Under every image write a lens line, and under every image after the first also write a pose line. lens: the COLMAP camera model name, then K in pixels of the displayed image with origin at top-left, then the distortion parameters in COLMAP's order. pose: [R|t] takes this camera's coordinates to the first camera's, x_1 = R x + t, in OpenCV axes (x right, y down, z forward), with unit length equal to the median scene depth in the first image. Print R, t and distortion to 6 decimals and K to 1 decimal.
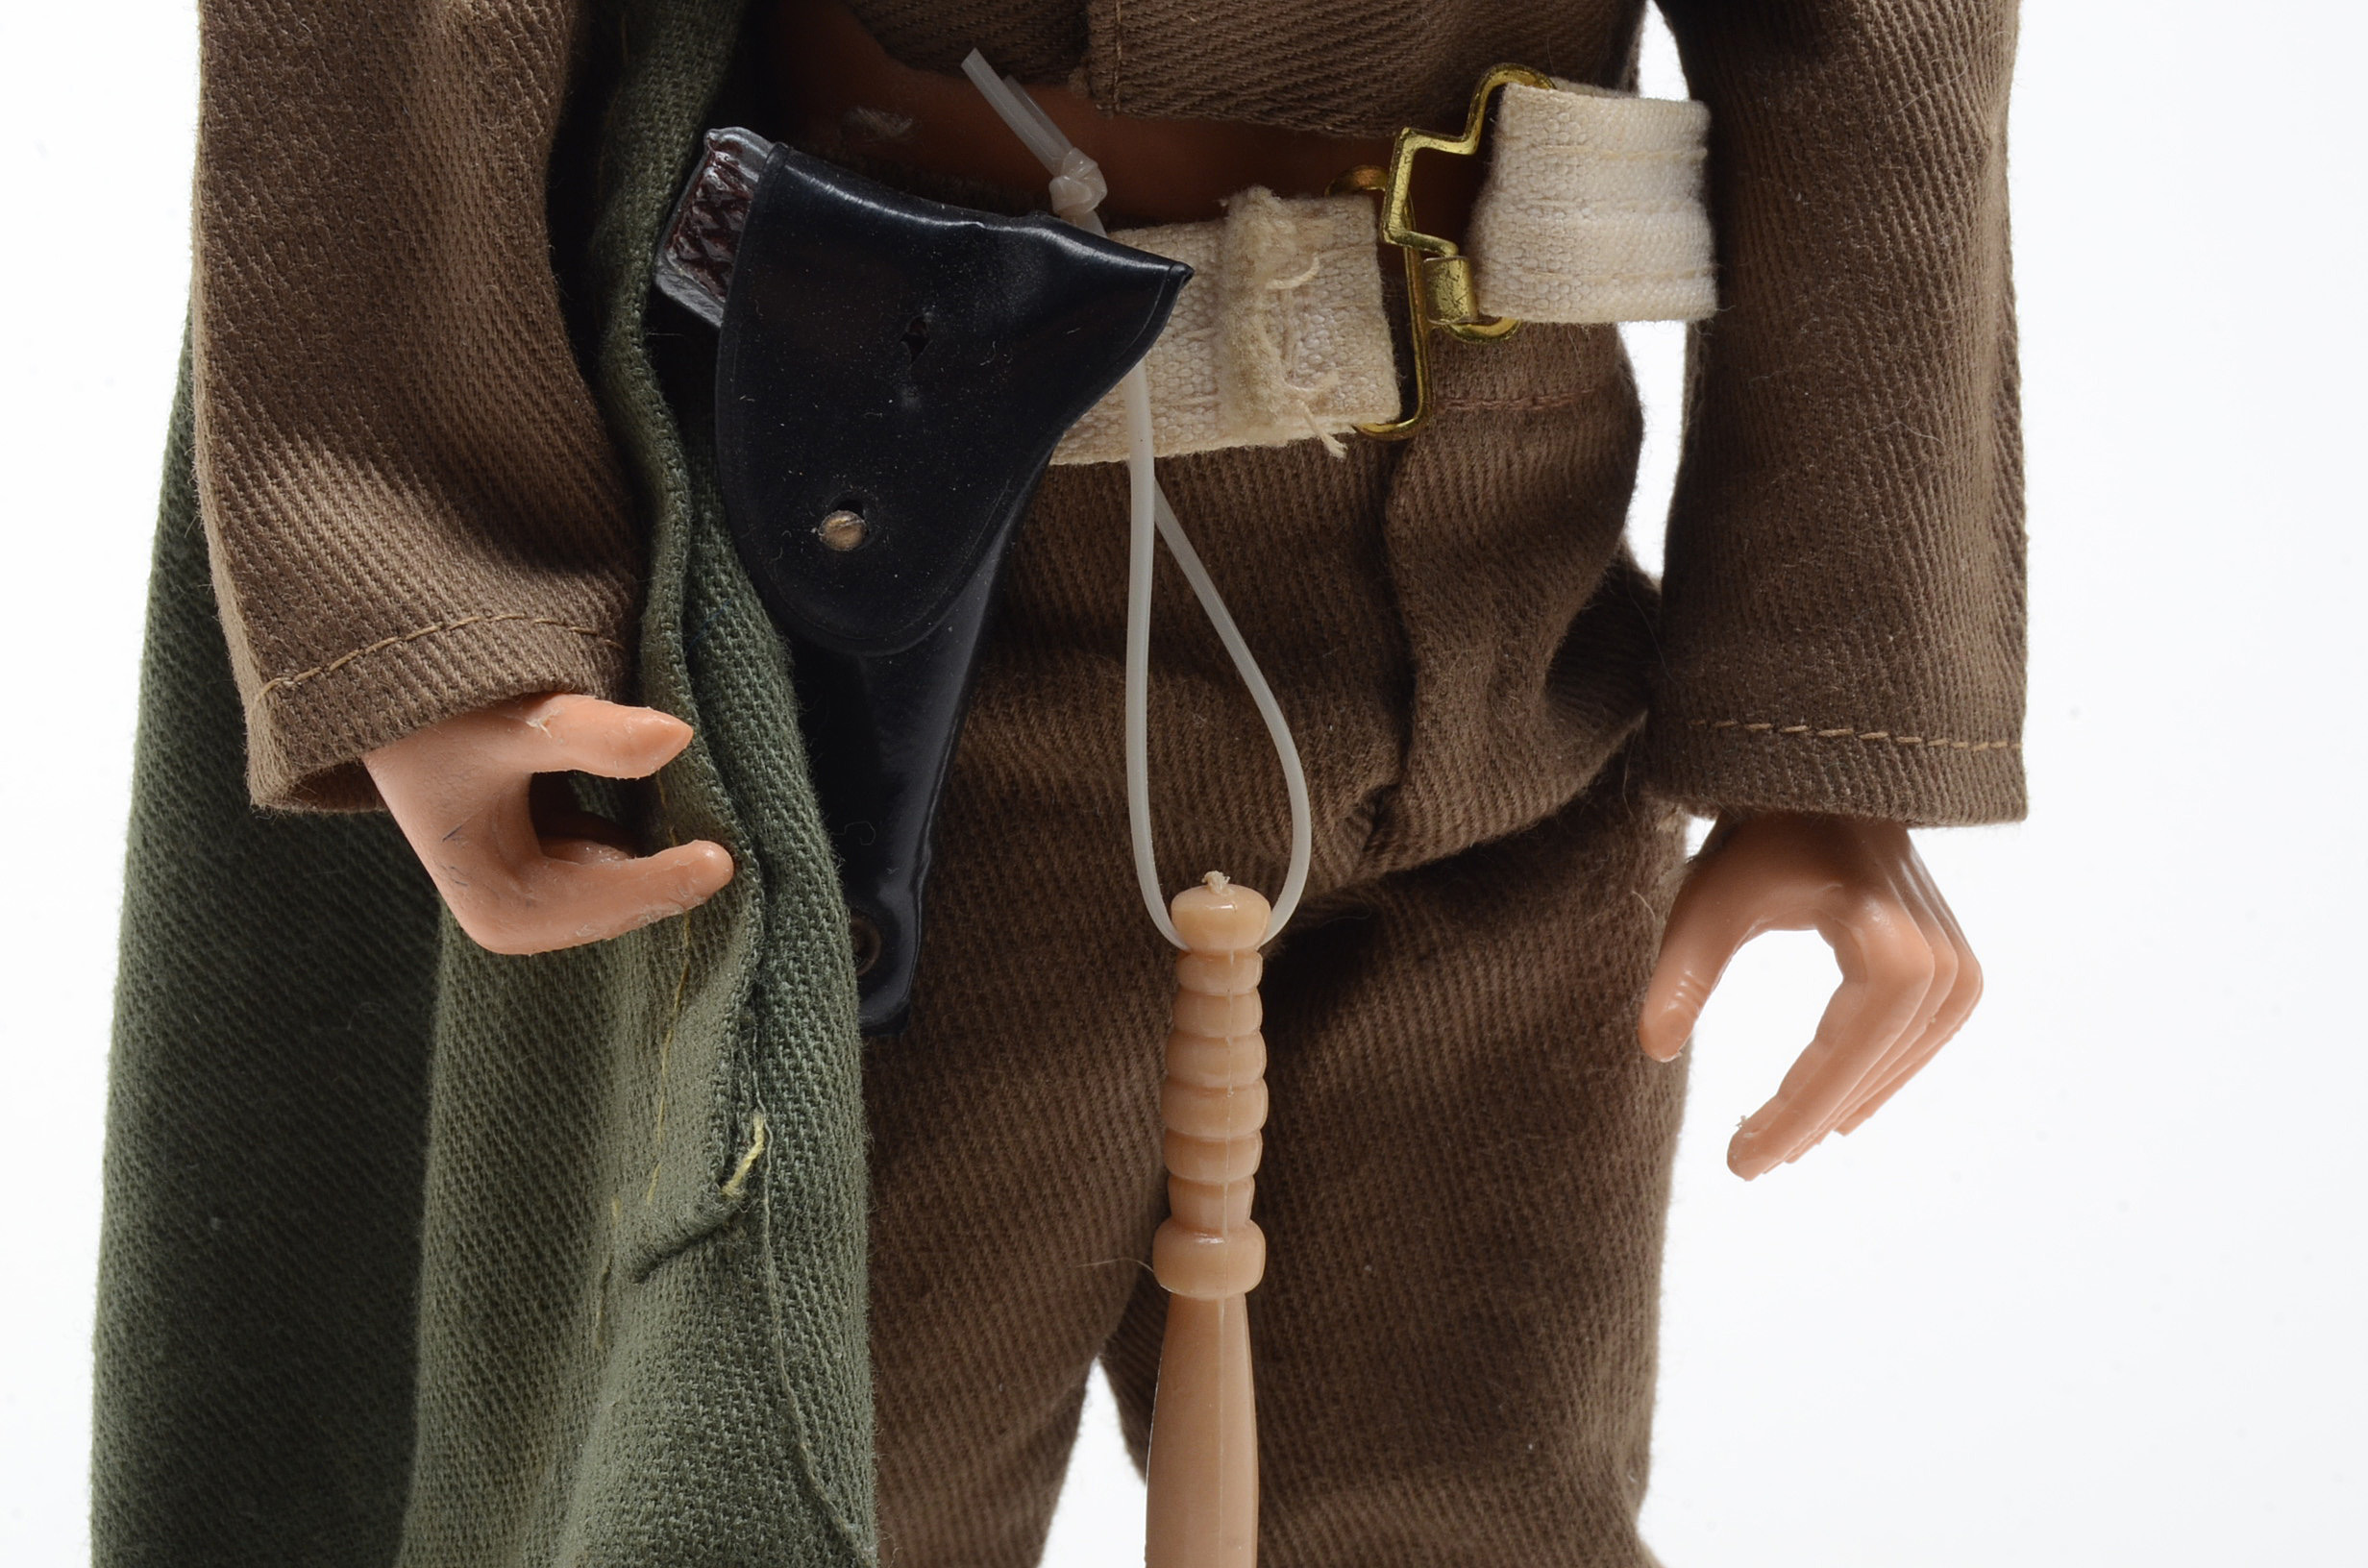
lens RADIAL K [[5585.4, 0, 1176.3], [0, 5585.4, 911.7], [0, 0, 1]] dist [-0.029276, 0.000000]
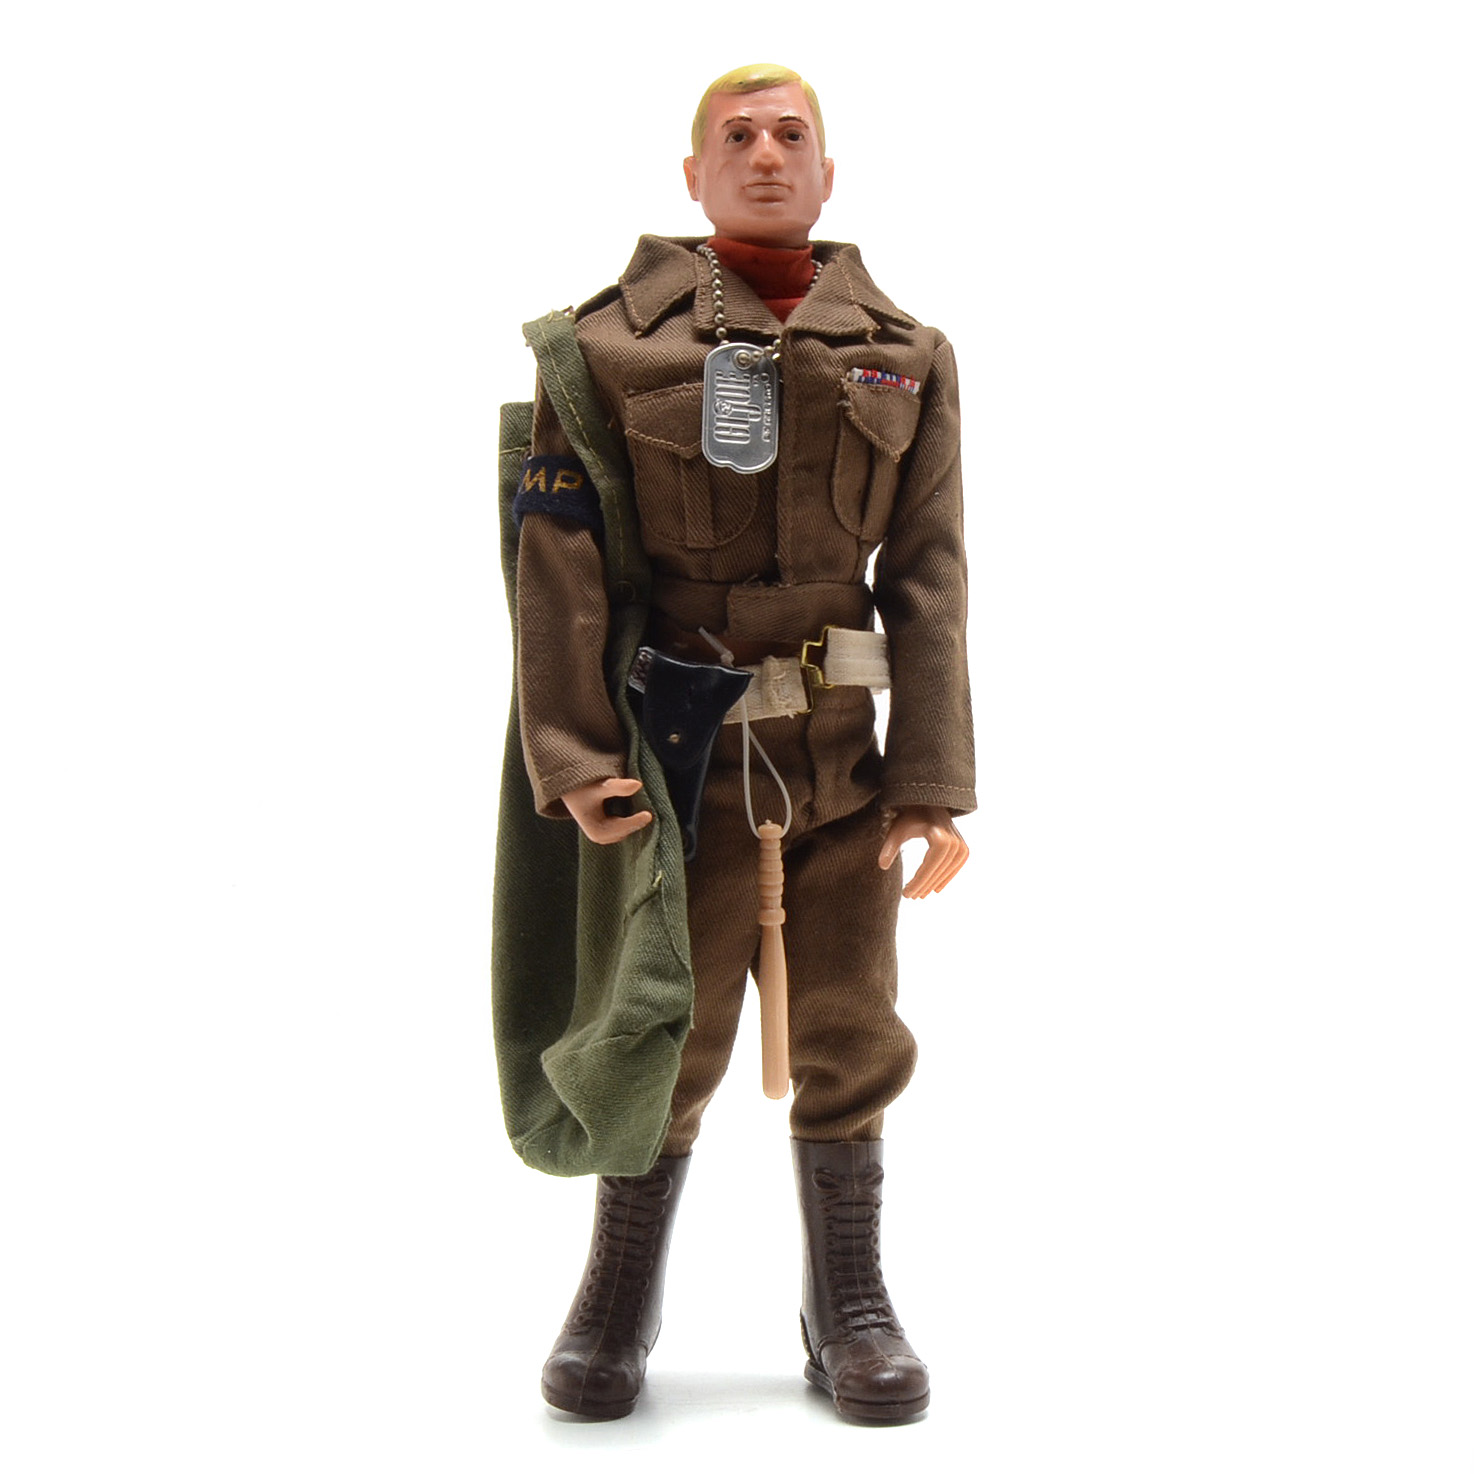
lens RADIAL K [[3744.9, 0, 731.5], [0, 3744.9, 737.4], [0, 0, 1]] dist [0.155142, 0.000000]
pose [[0.997922, -0.047205, -0.043858, 0.105426], [0.040223, 0.988121, -0.148319, 0.344712], [0.050338, 0.146247, 0.987967, -1.760665]]
